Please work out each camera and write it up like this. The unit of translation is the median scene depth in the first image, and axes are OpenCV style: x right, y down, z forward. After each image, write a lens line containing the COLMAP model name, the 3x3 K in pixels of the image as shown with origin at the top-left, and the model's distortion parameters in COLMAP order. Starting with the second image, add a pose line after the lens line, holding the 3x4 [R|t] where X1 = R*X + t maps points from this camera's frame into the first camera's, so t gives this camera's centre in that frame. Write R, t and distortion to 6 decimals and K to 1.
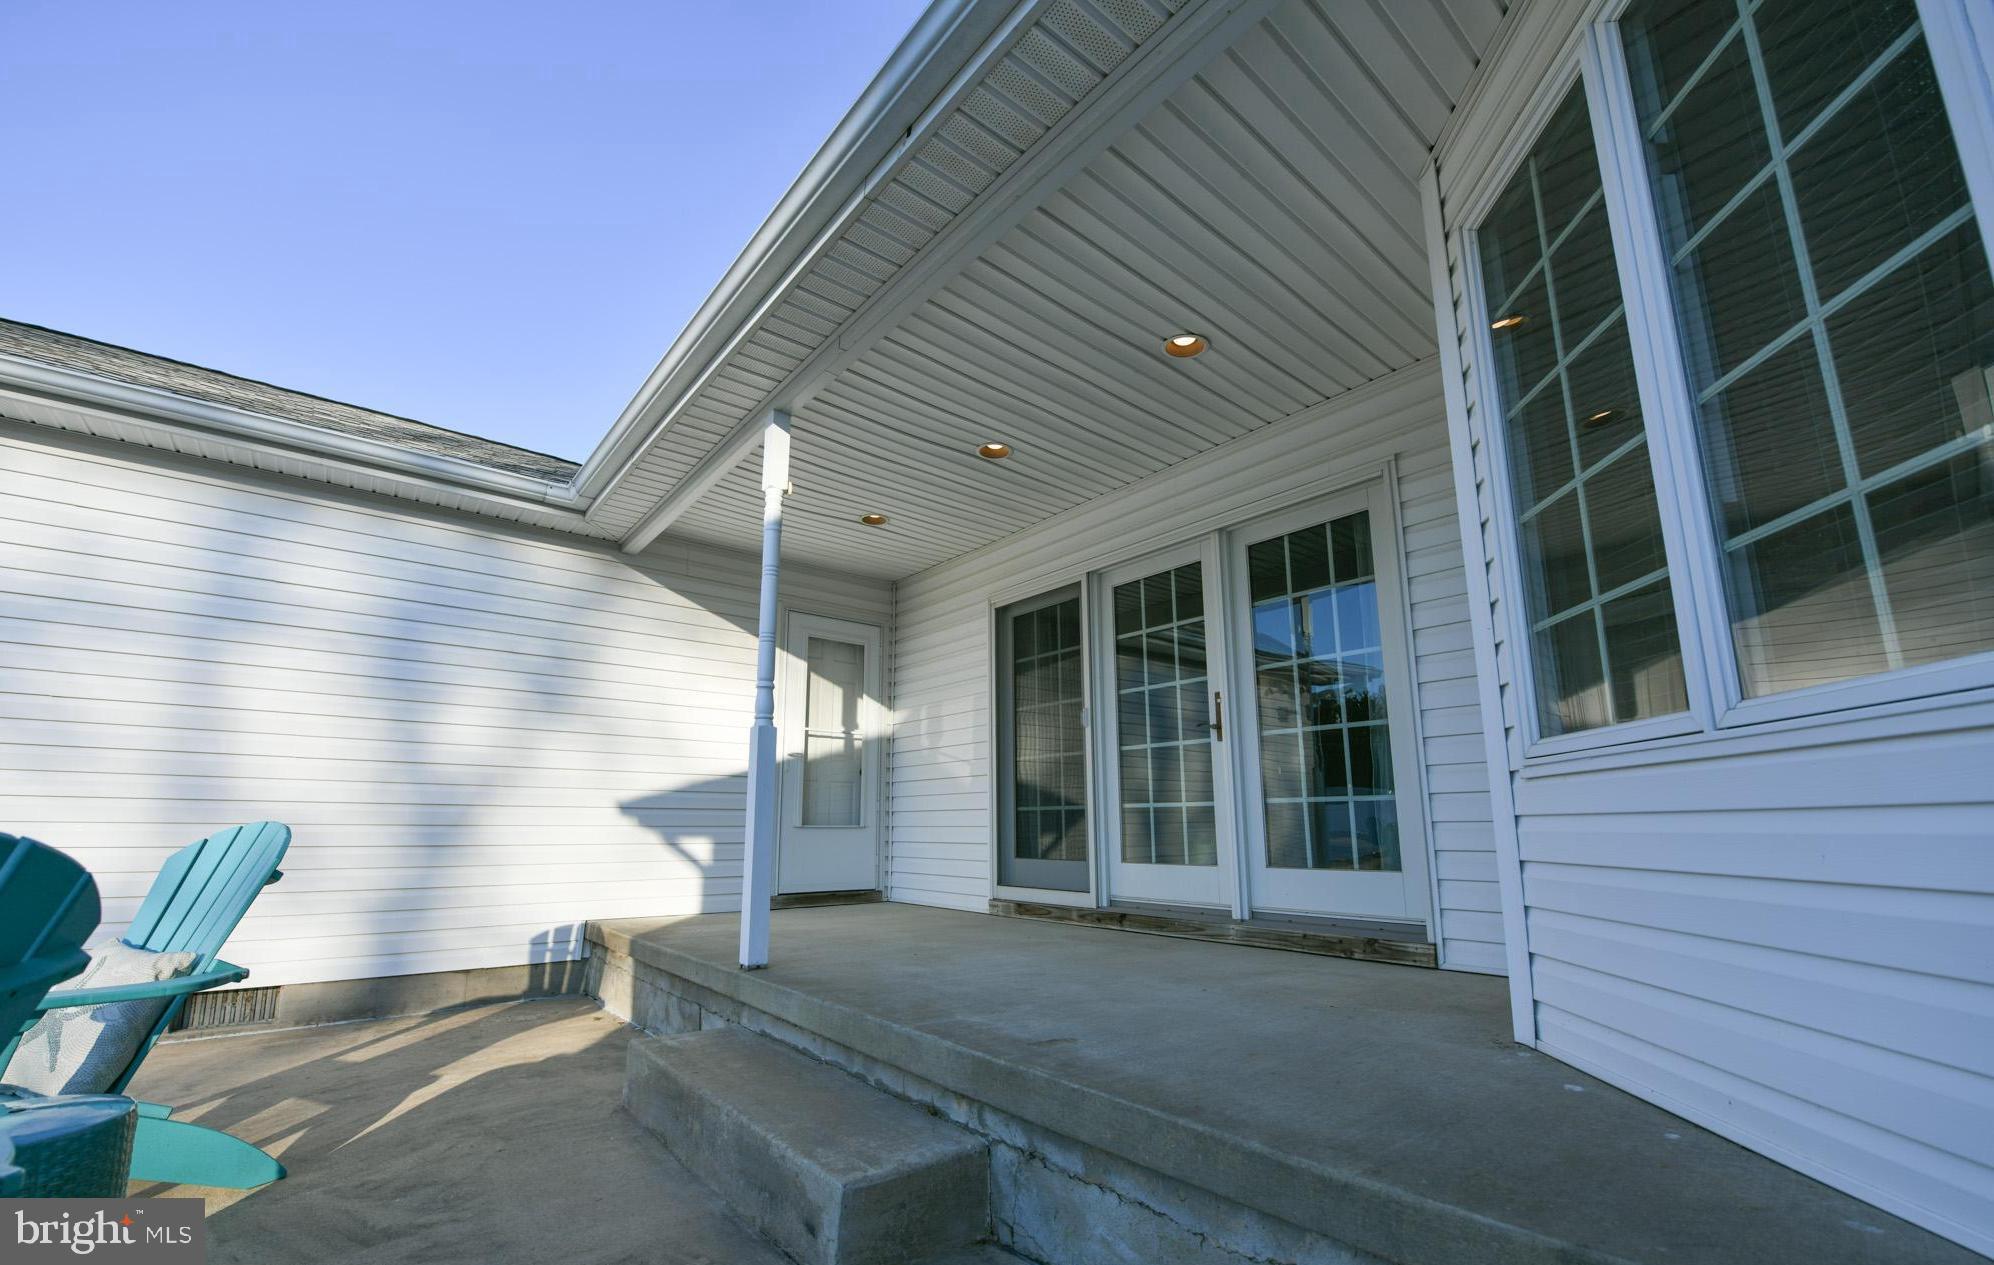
lens RADIAL K [[799.6, 0, 988.0], [0, 799.6, 685.9], [0, 0, 1]] dist [-0.018106, 0.000049]
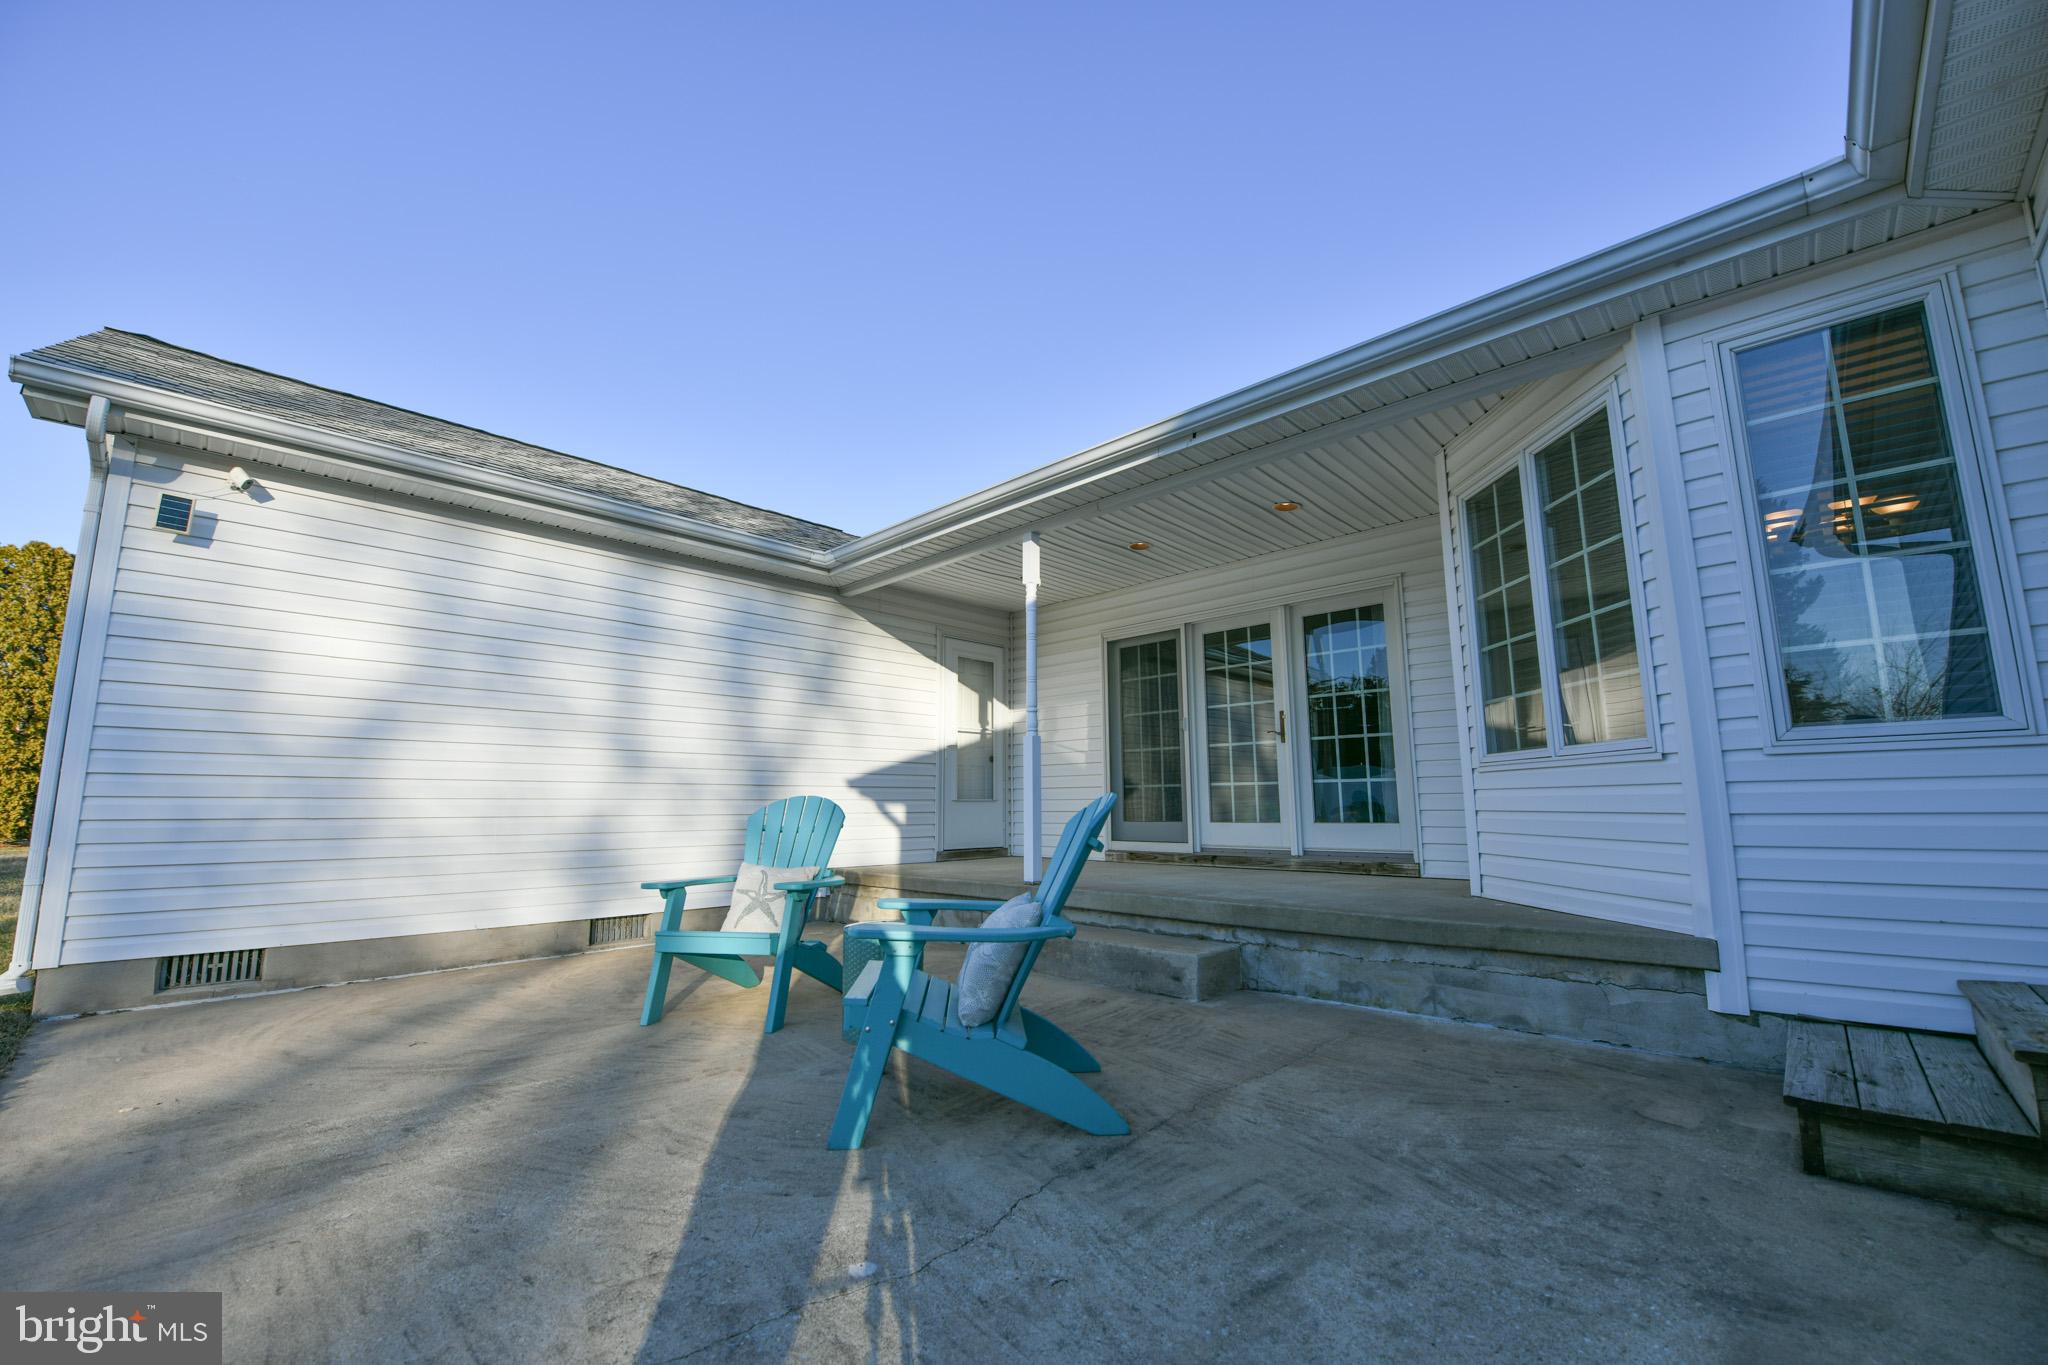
lens RADIAL K [[813.4, 0, 1029.5], [0, 813.4, 682.9], [0, 0, 1]] dist [-0.019845, -0.000706]
pose [[0.991353, 0.015866, 0.130257, -0.402561], [-0.019230, 0.999512, 0.024614, -0.076004], [-0.129803, -0.026906, 0.991175, -0.492872]]
